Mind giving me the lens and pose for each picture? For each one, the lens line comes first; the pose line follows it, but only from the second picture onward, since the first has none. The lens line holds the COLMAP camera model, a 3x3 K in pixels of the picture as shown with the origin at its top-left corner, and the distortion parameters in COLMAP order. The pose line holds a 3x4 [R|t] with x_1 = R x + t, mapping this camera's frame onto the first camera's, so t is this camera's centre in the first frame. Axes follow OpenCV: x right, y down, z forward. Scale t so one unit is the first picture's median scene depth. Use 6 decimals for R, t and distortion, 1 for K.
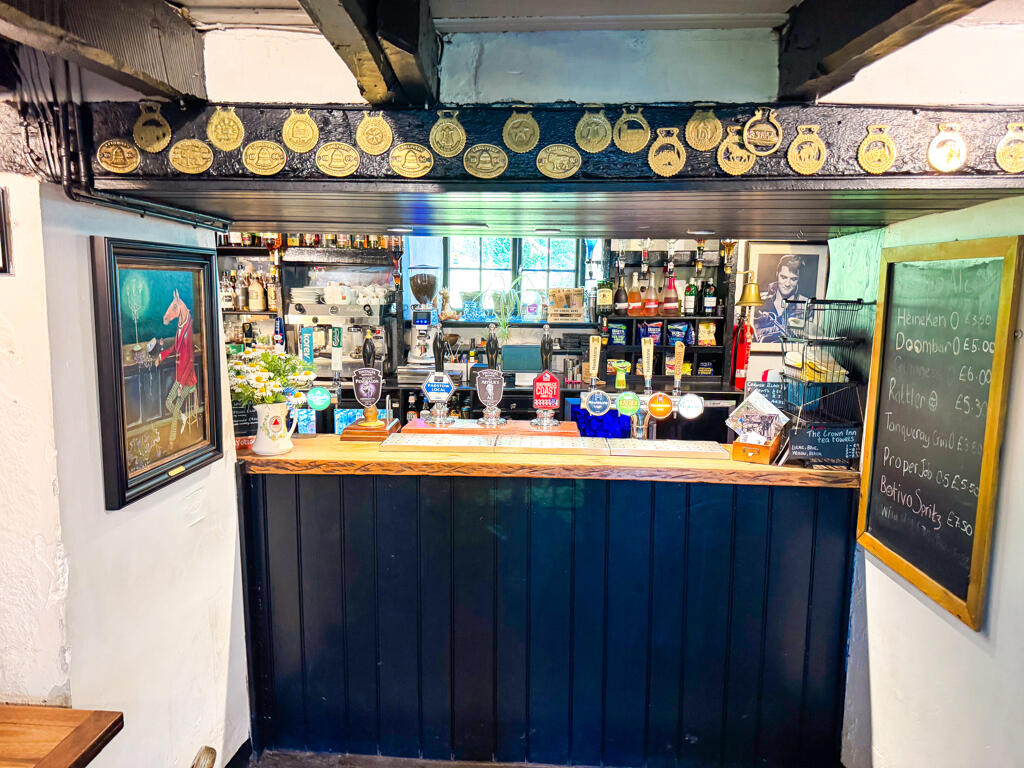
lens RADIAL K [[726.3, 0, 498.9], [0, 726.3, 388.2], [0, 0, 1]] dist [0.101201, -0.136432]
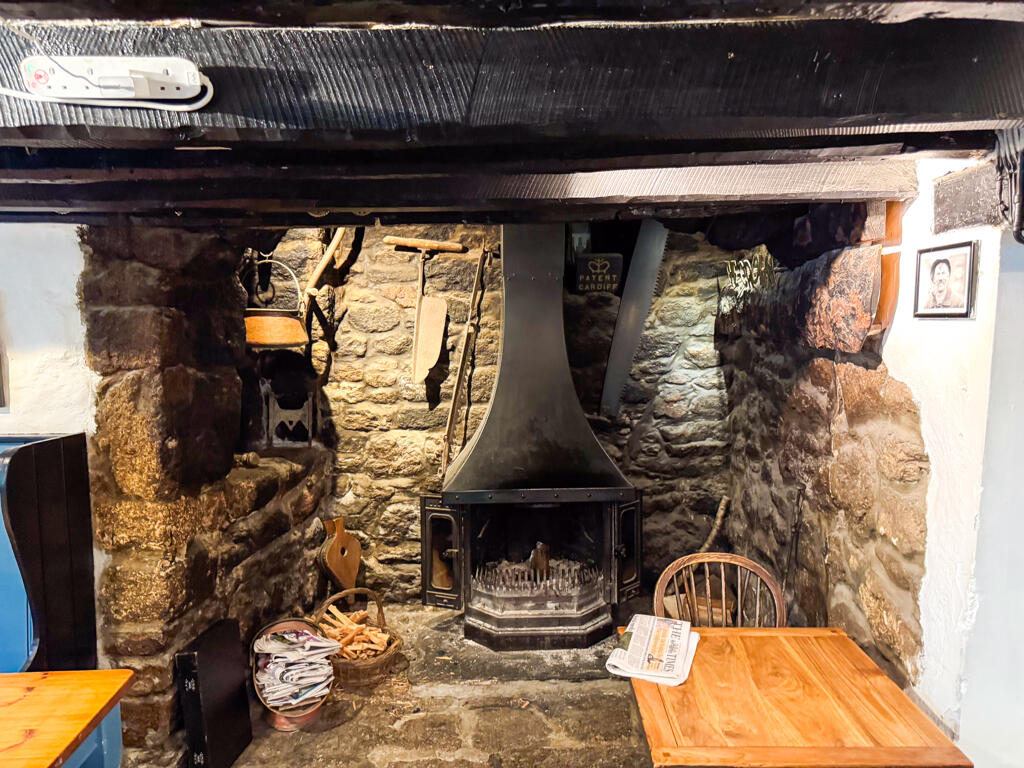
lens RADIAL K [[726.3, 0, 498.9], [0, 726.3, 388.2], [0, 0, 1]] dist [0.101201, -0.136432]
pose [[0.072035, 0.079500, -0.994229, 0.376968], [-0.139048, 0.987884, 0.068919, -0.031011], [0.987662, 0.133281, 0.082217, 0.232804]]
